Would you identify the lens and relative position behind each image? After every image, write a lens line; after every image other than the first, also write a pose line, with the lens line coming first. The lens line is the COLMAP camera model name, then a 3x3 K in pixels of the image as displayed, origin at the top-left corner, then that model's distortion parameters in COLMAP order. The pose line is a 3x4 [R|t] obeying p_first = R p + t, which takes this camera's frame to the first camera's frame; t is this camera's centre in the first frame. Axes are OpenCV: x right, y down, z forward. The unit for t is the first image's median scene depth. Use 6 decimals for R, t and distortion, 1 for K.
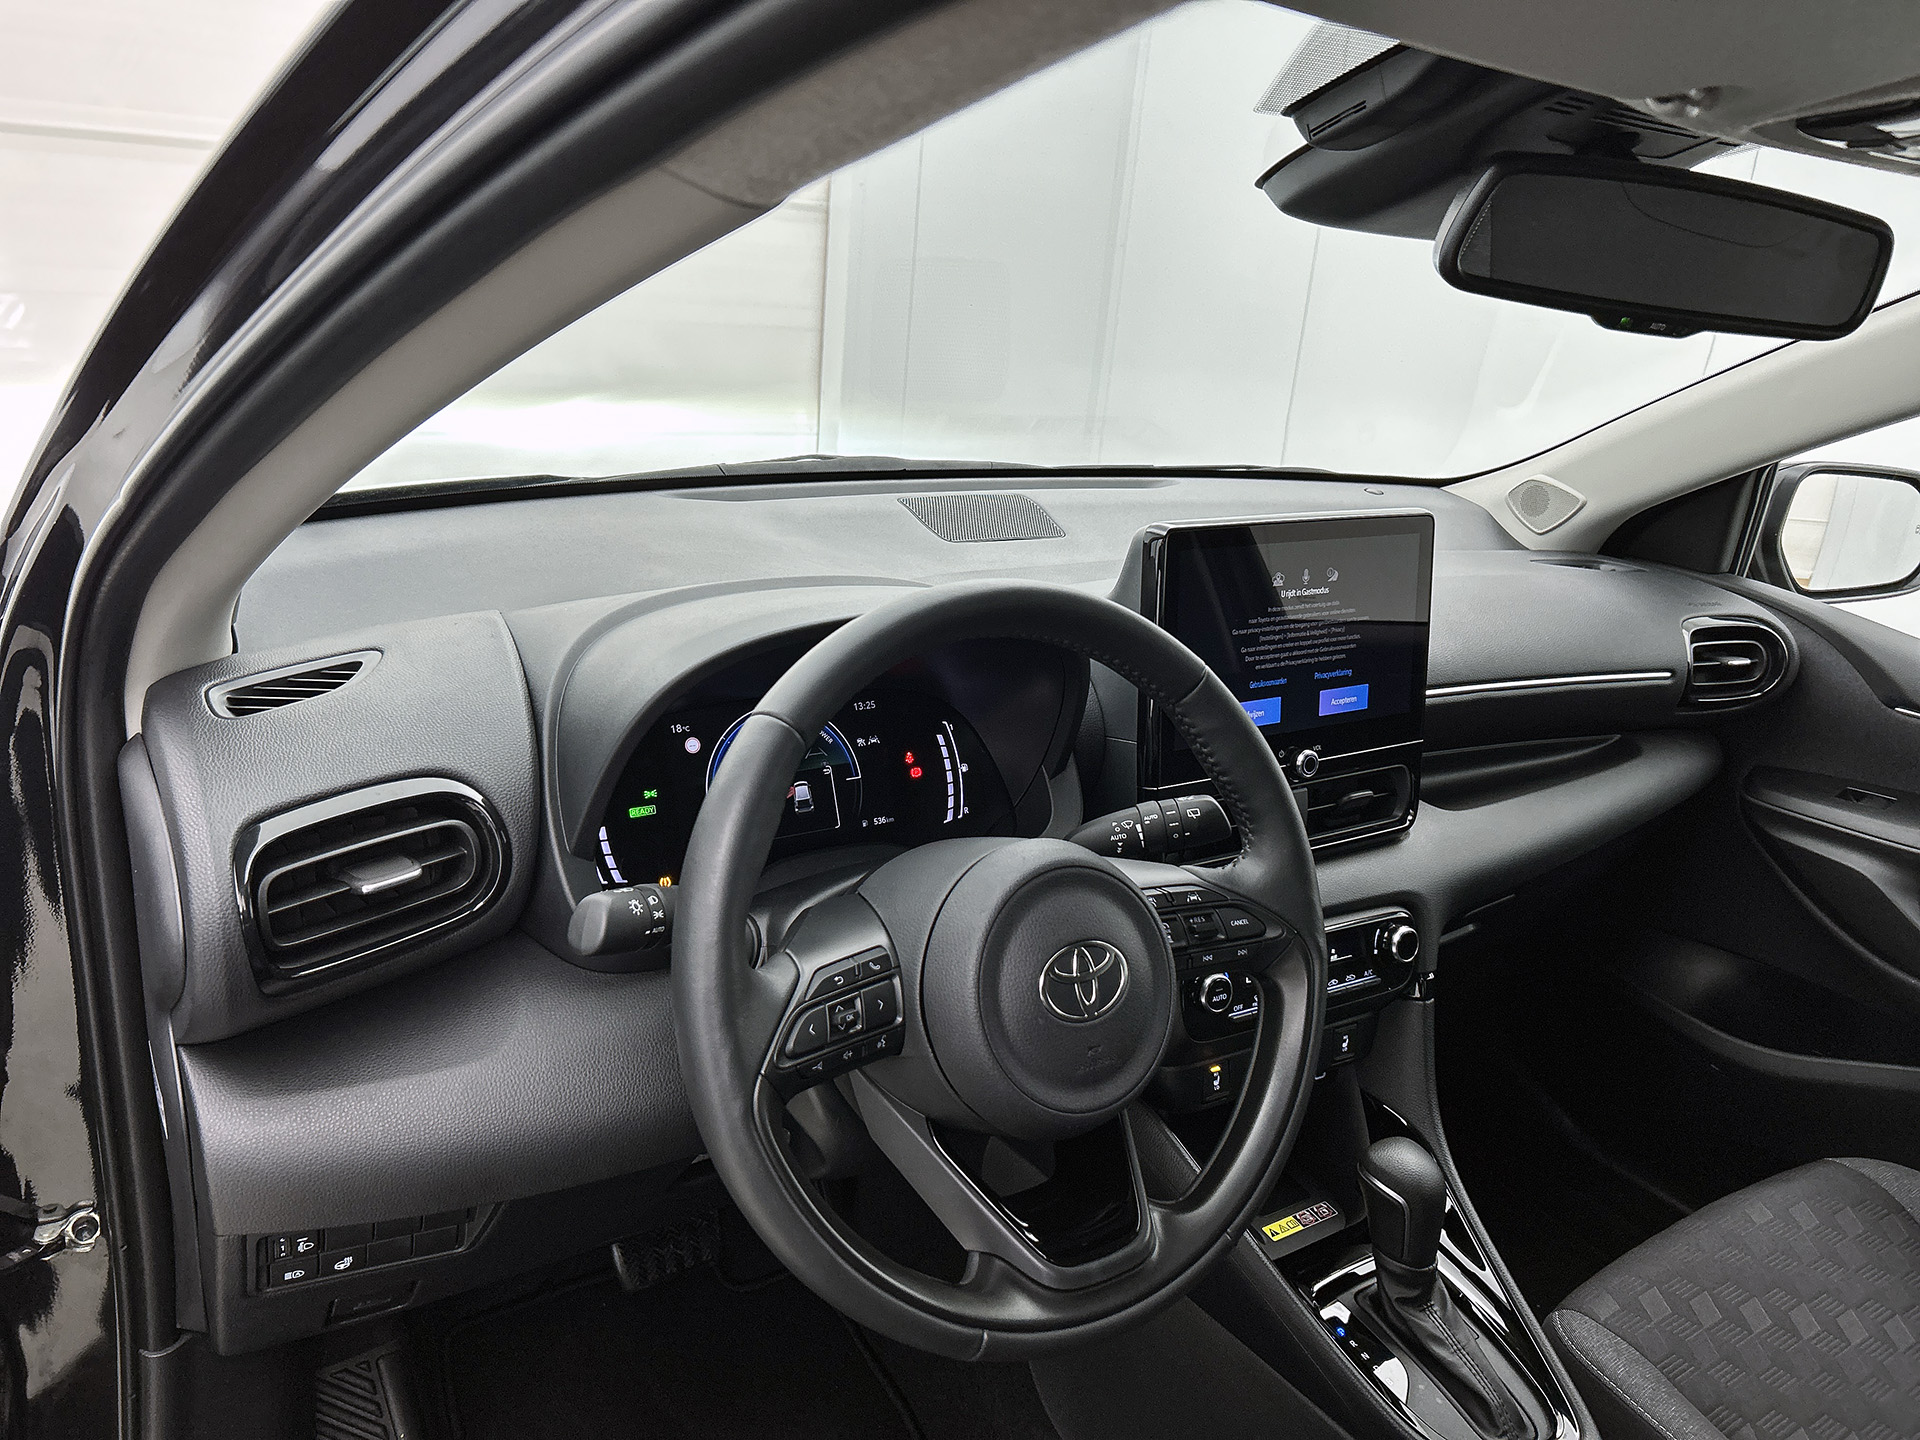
lens RADIAL K [[1503.4, 0, 1004.4], [0, 1503.4, 696.5], [0, 0, 1]] dist [0.050805, -0.066580]
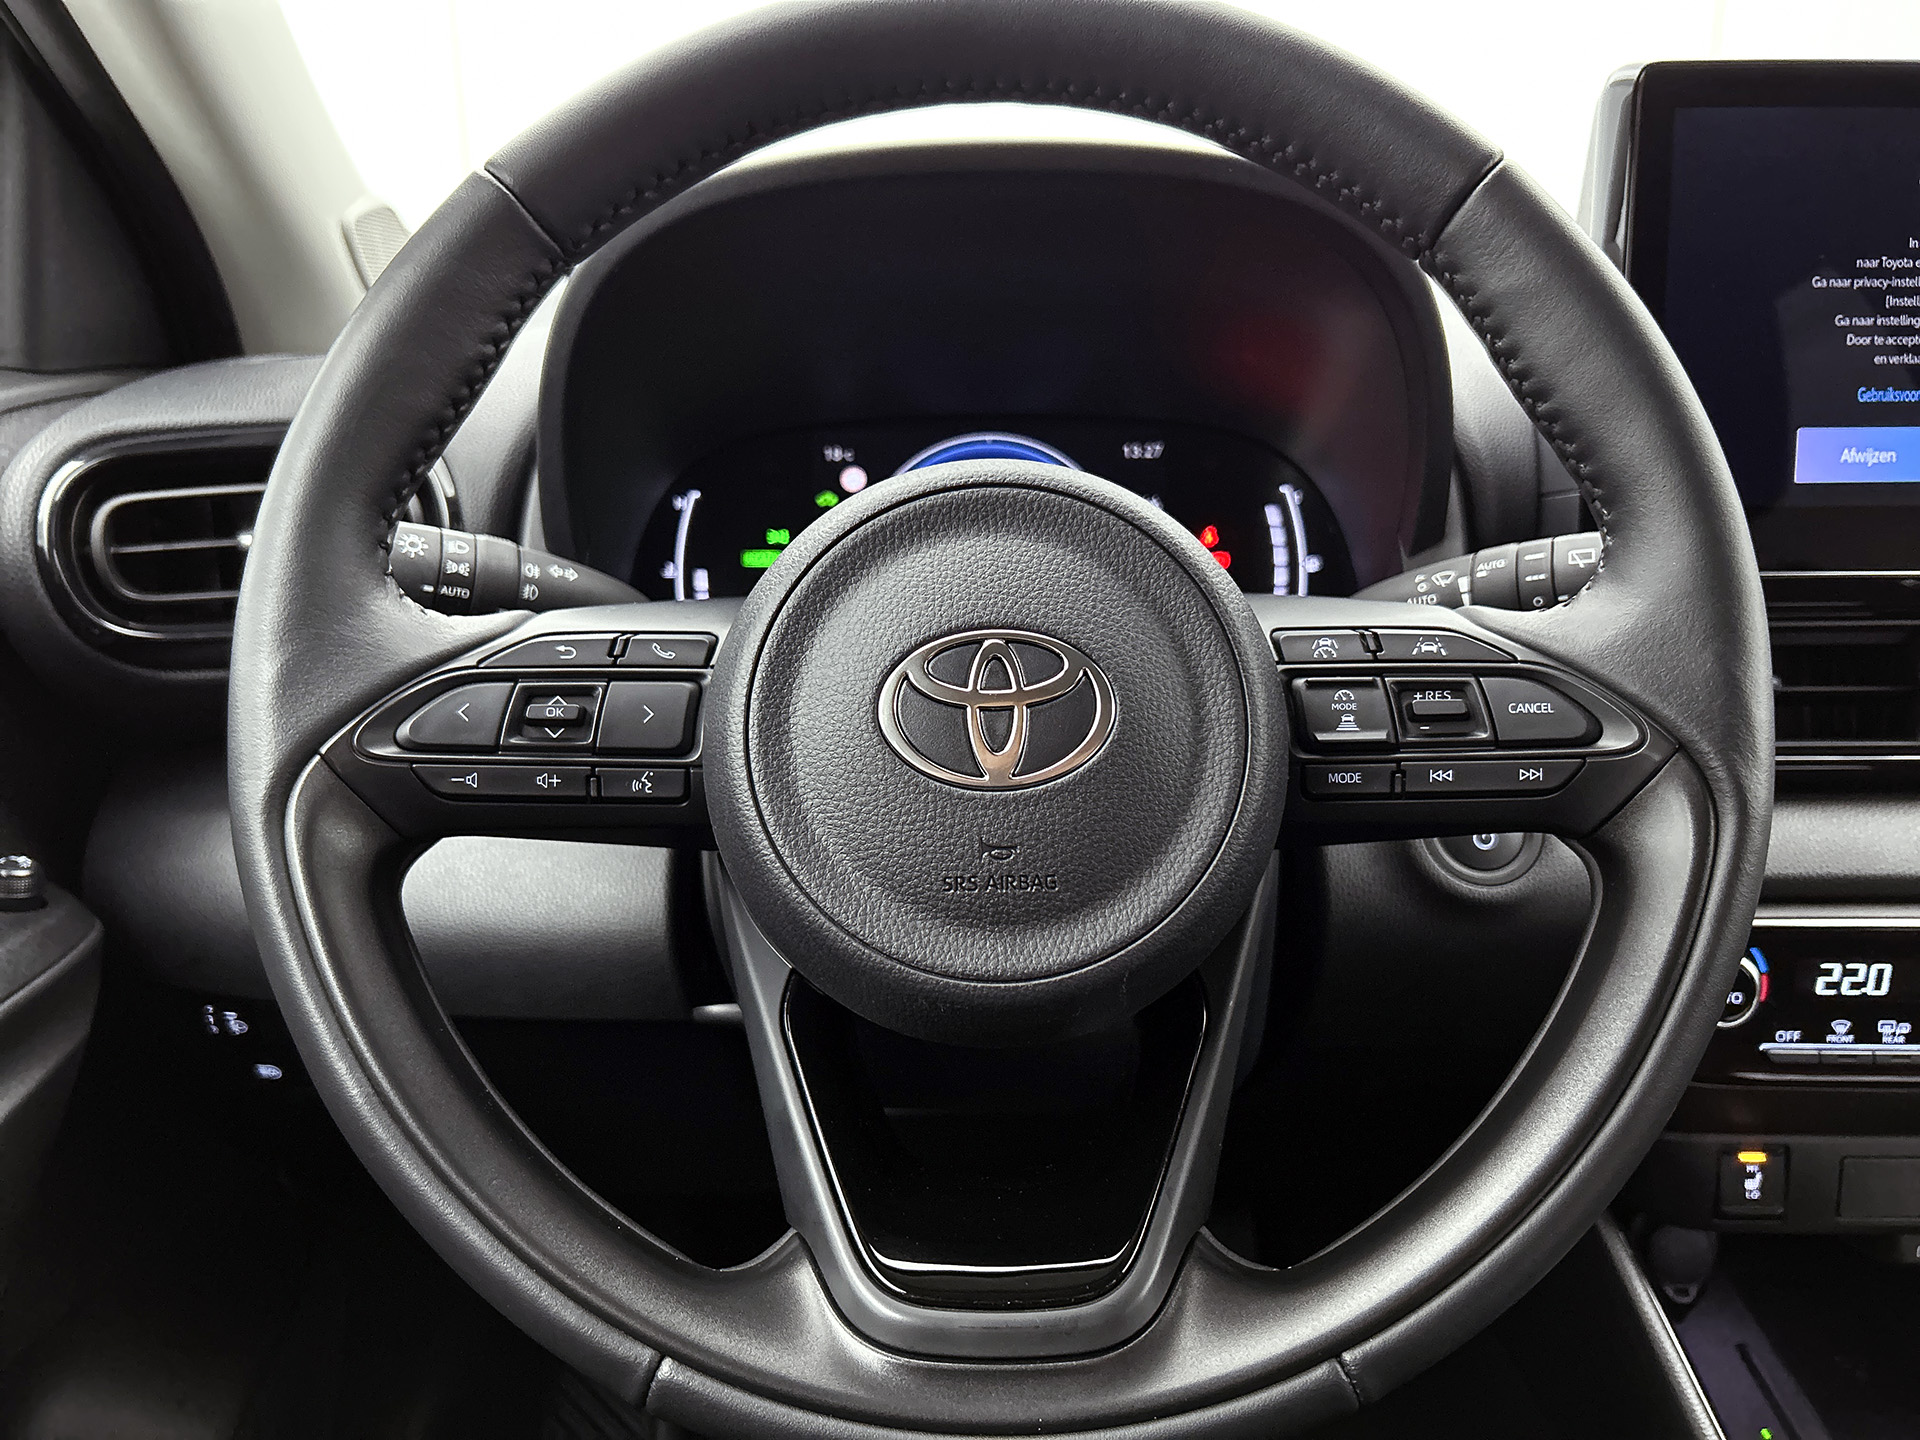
lens RADIAL K [[1503.4, 0, 956.8], [0, 1503.4, 730.0], [0, 0, 1]] dist [0.050805, -0.066580]
pose [[0.813601, 0.063878, -0.577904, 0.216888], [-0.094421, 0.995269, -0.022918, 0.142797], [0.573706, 0.073212, 0.815783, 0.418539]]
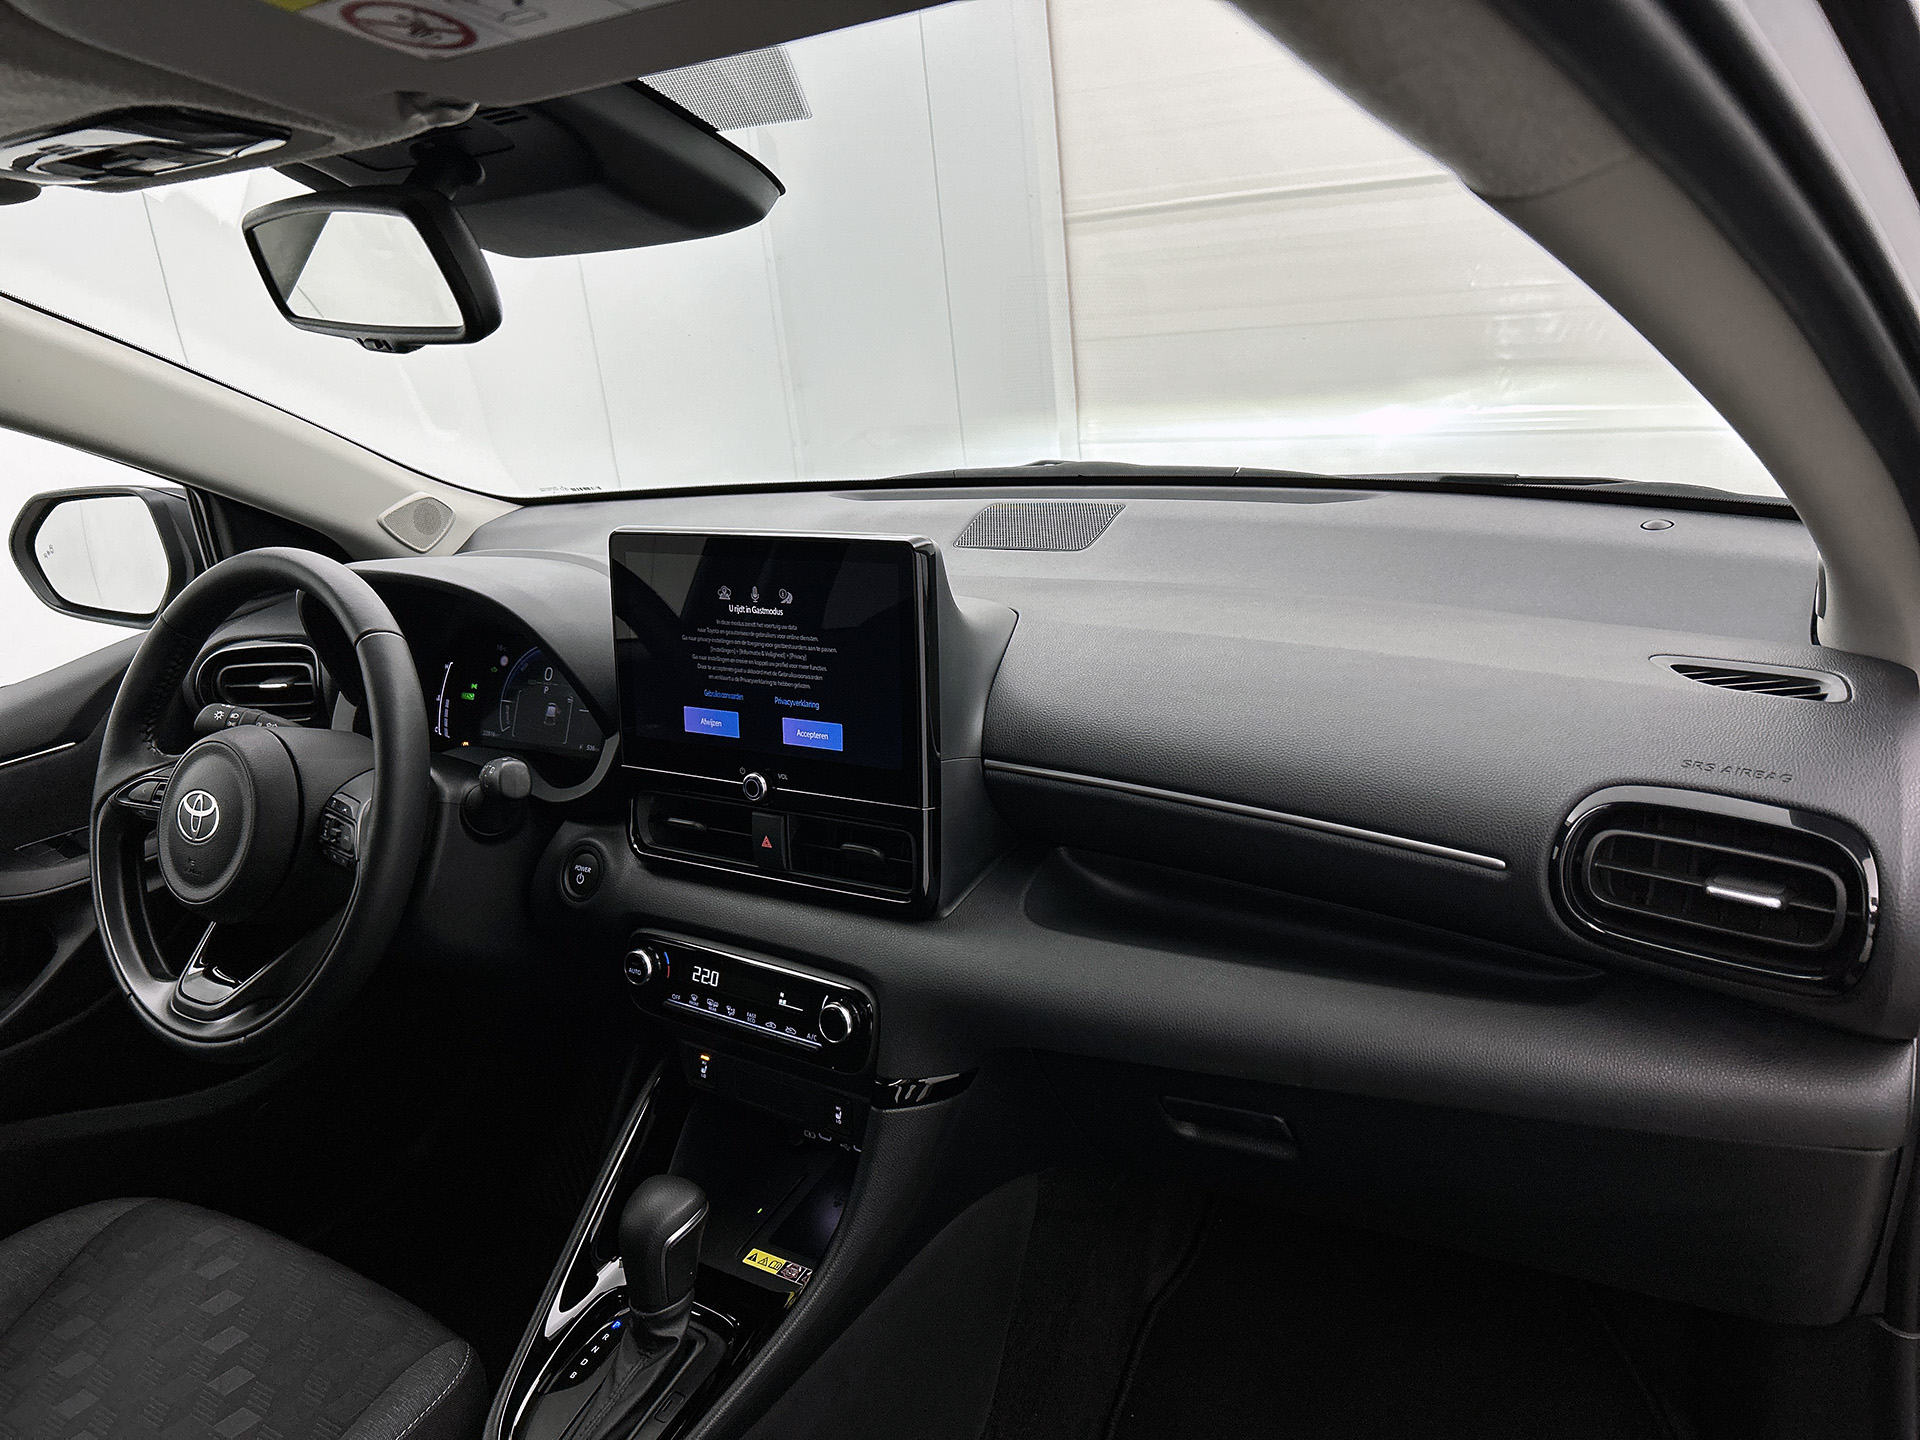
lens RADIAL K [[1503.4, 0, 929.0], [0, 1503.4, 667.0], [0, 0, 1]] dist [0.050805, -0.066580]
pose [[0.347823, 0.139410, -0.927138, 1.155861], [-0.149447, 0.984483, 0.091967, -0.140789], [0.925573, 0.106570, 0.363260, 0.761885]]
